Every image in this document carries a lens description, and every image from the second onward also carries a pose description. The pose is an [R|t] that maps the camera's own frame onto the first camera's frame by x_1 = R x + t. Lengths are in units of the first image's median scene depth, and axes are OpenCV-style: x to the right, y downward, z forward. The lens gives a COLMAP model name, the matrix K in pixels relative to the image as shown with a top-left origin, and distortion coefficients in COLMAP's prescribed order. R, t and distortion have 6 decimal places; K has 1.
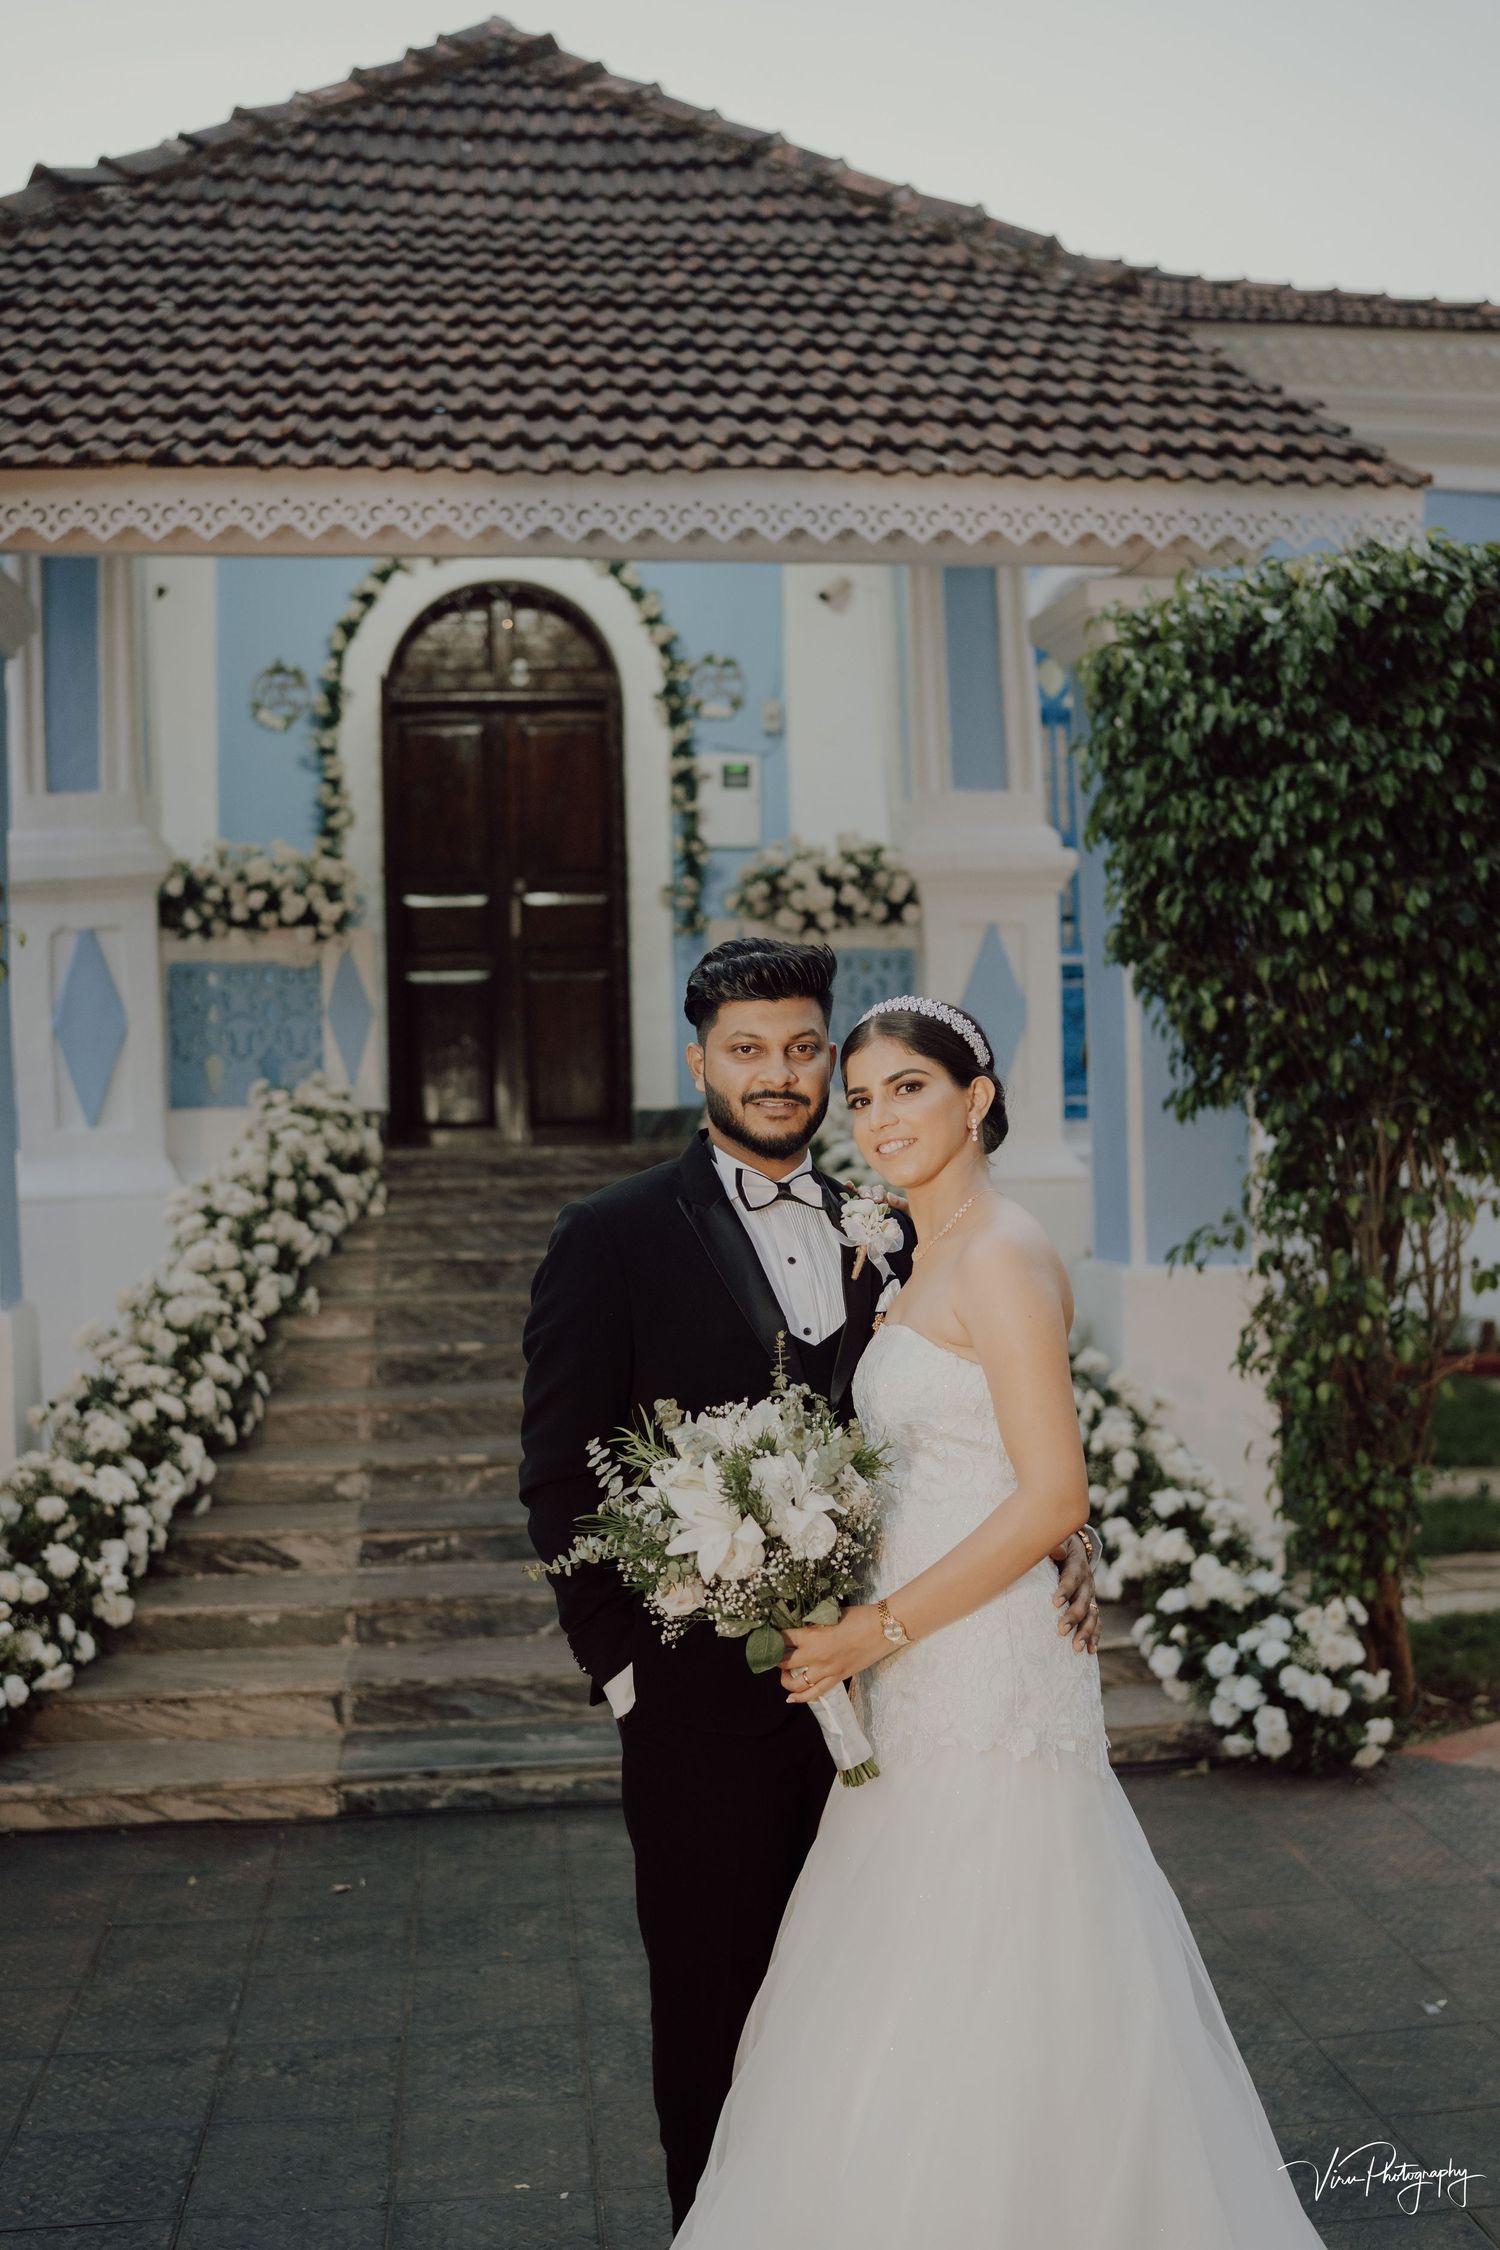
lens RADIAL K [[2317.9, 0, 760.3], [0, 2317.9, 1168.2], [0, 0, 1]] dist [-0.189041, 0.229280]
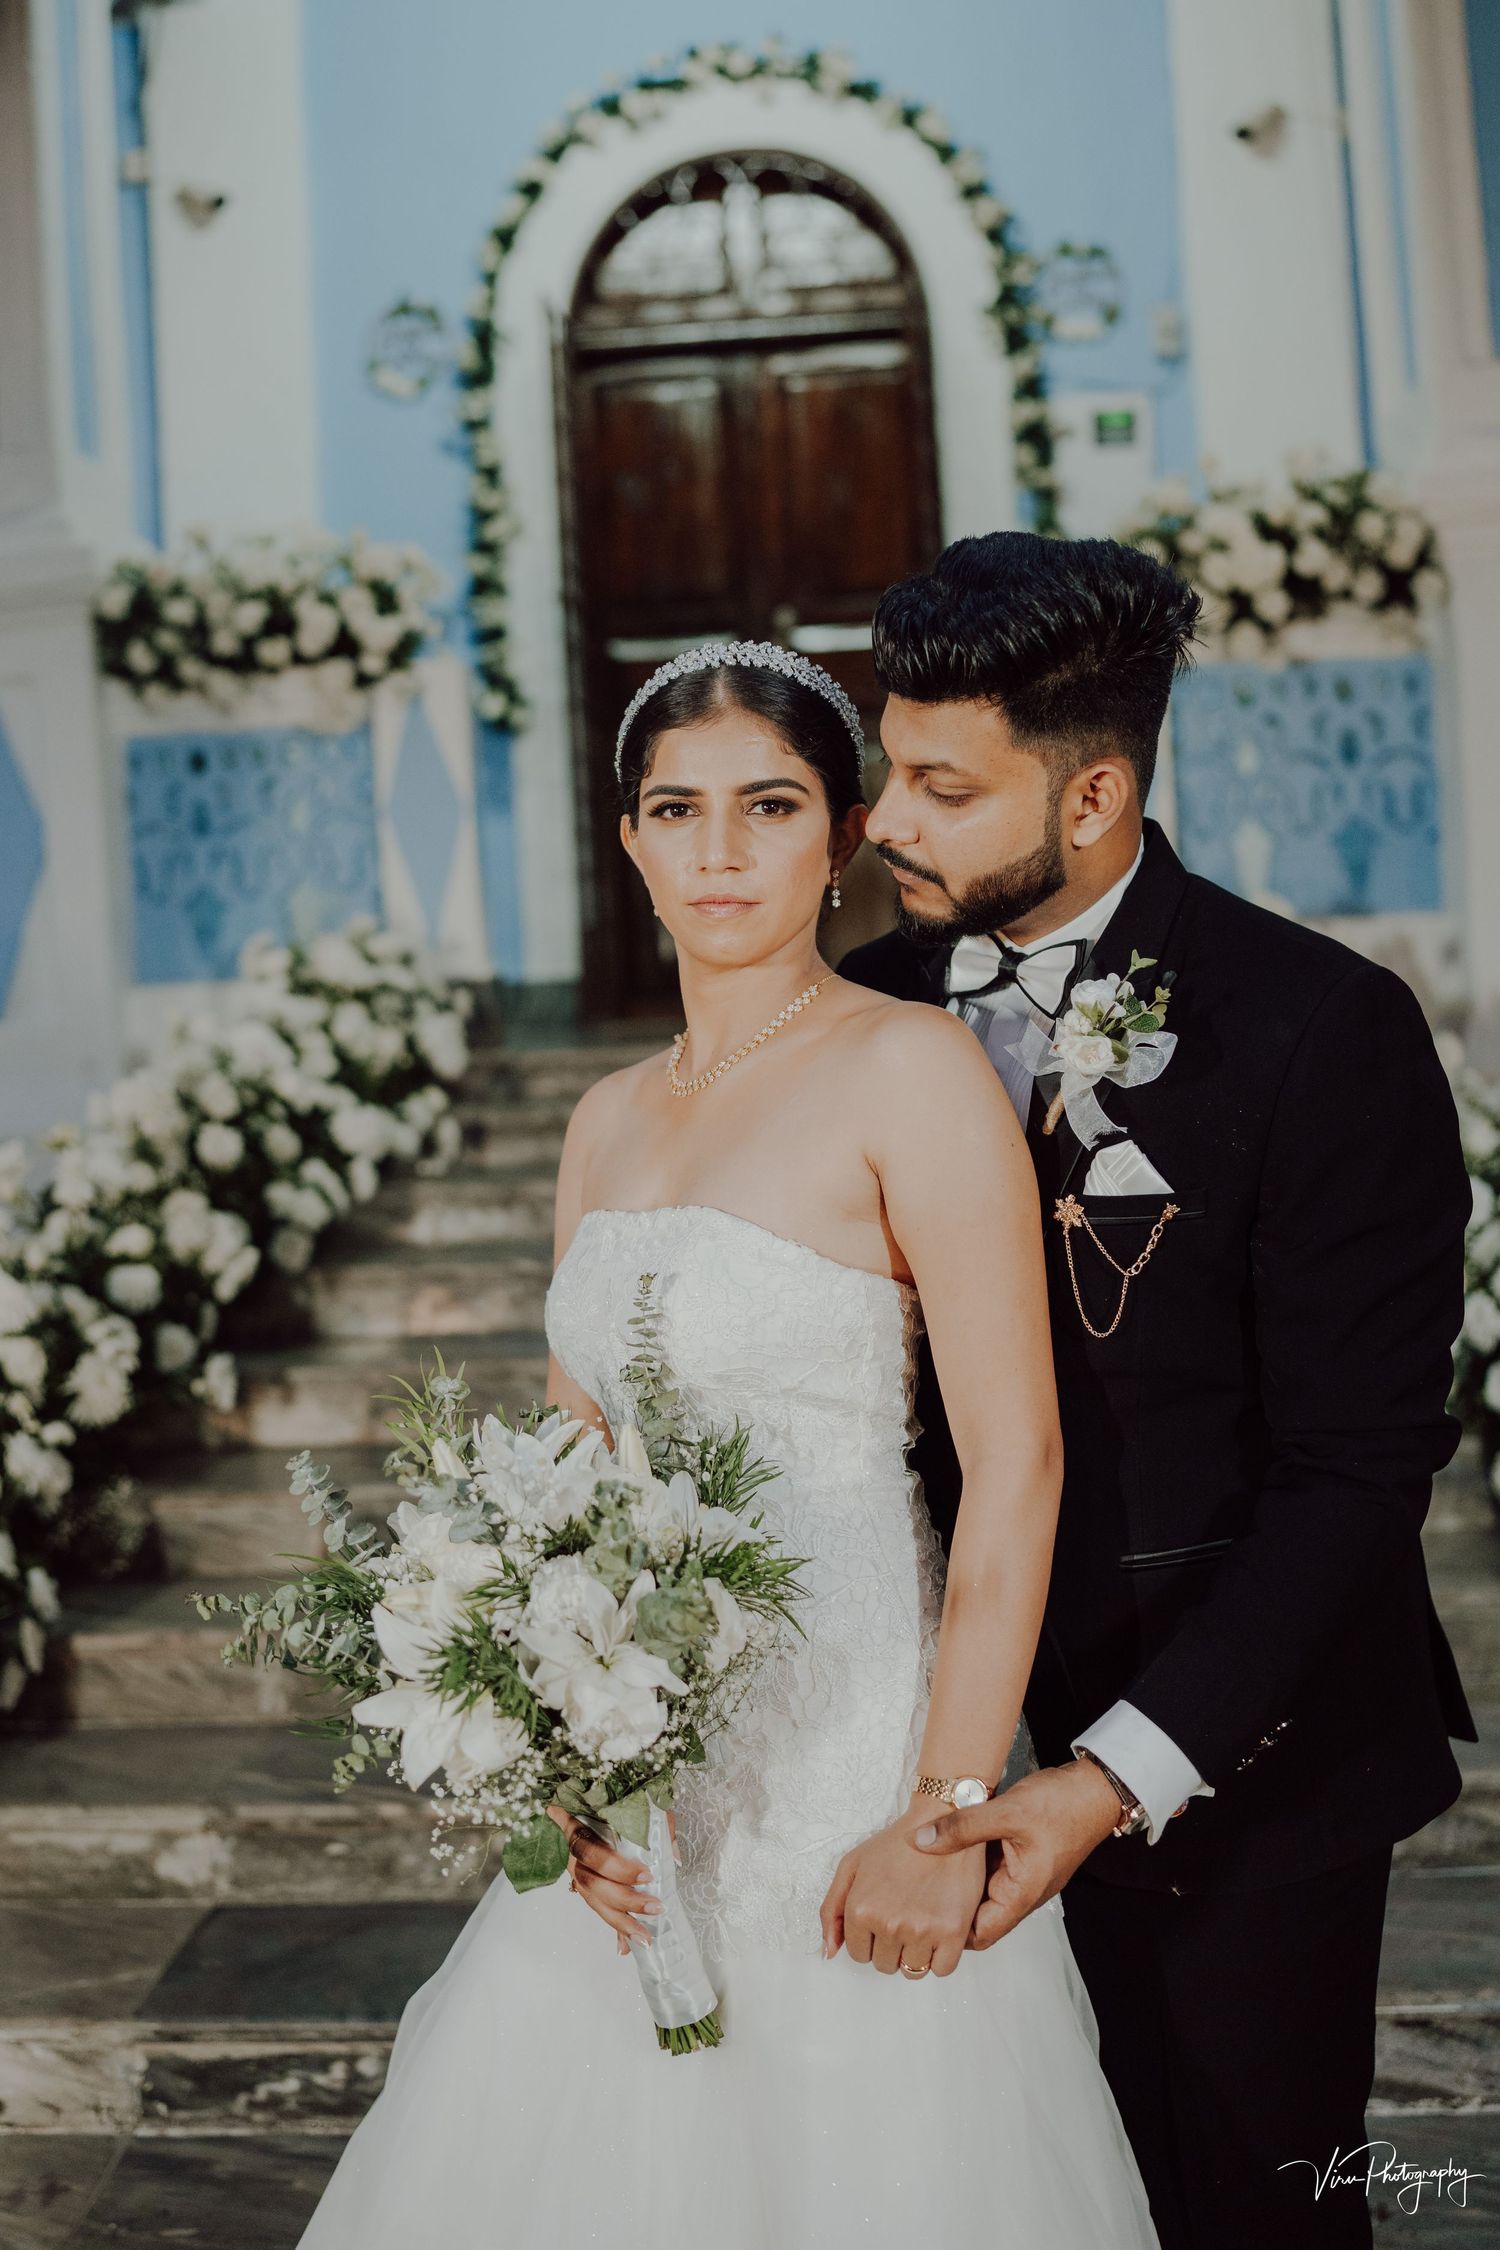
lens RADIAL K [[2357.9, 0, 739.9], [0, 2357.9, 996.1], [0, 0, 1]] dist [-0.191425, 0.222555]
pose [[0.980841, -0.027881, -0.192805, 0.010565], [0.026645, 0.999604, -0.009001, -0.016651], [0.192980, 0.003691, 0.981196, 0.526301]]
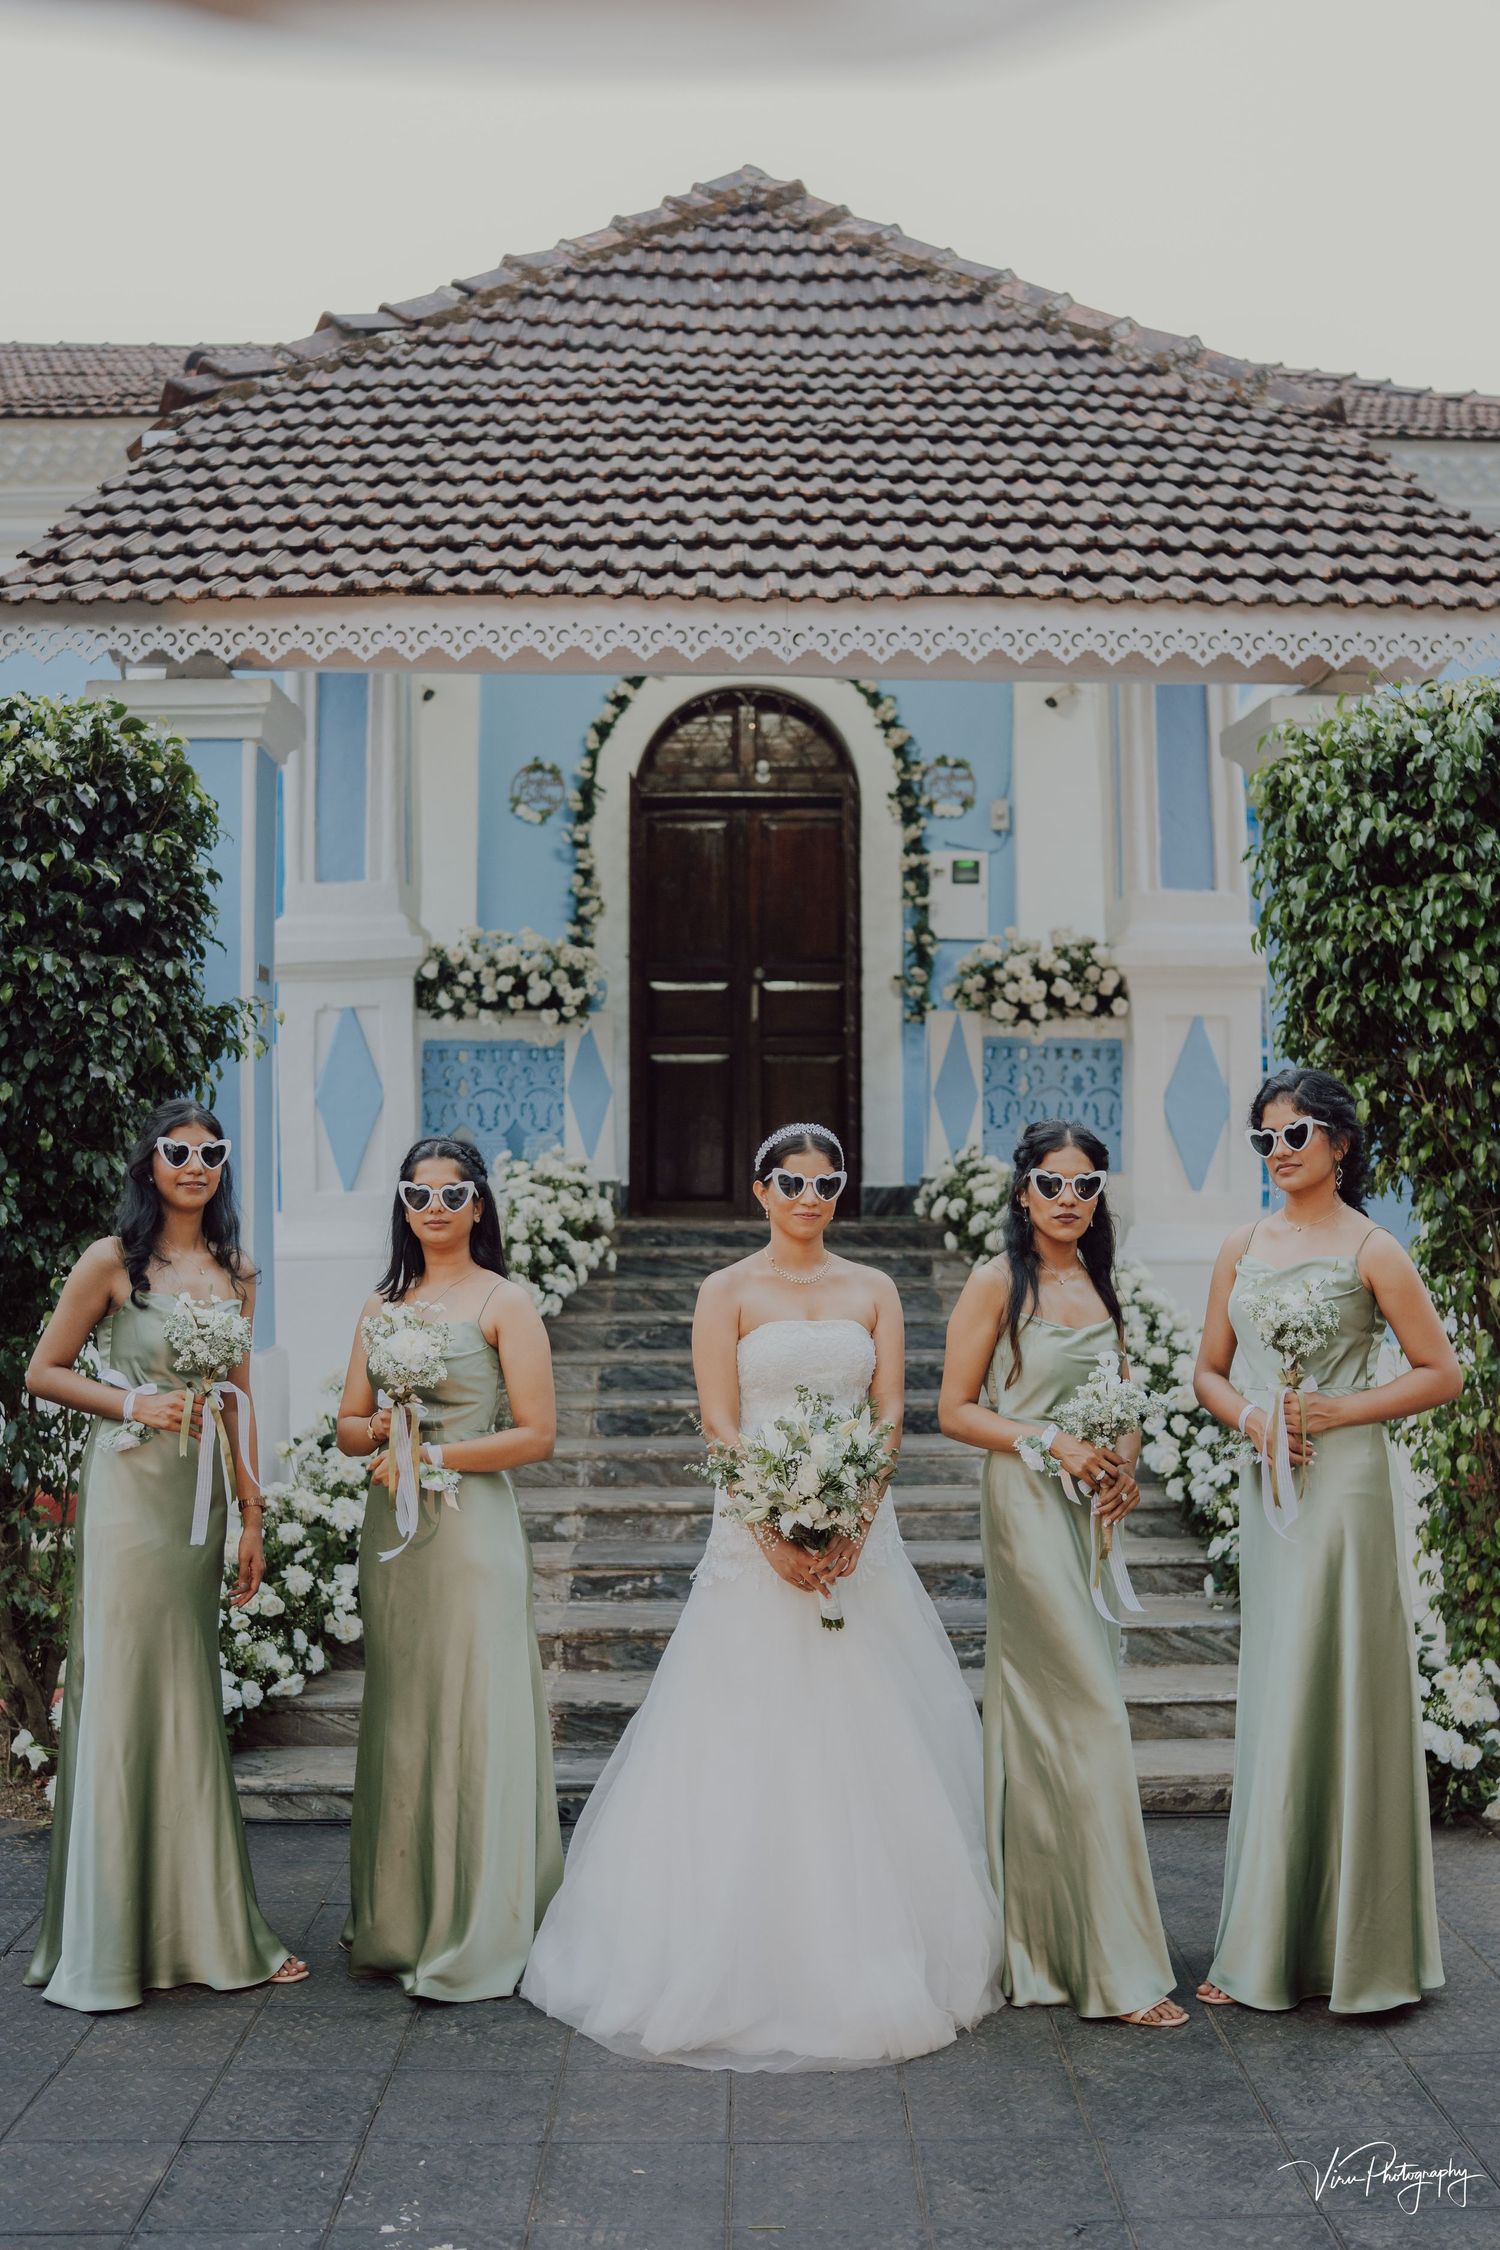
lens RADIAL K [[2297.1, 0, 776.3], [0, 2297.1, 1148.3], [0, 0, 1]] dist [-0.196222, 0.231936]
pose [[0.993832, 0.020093, -0.109062, 0.029620], [-0.024844, 0.998792, -0.042384, 0.003002], [0.108078, 0.044832, 0.993131, -0.058228]]
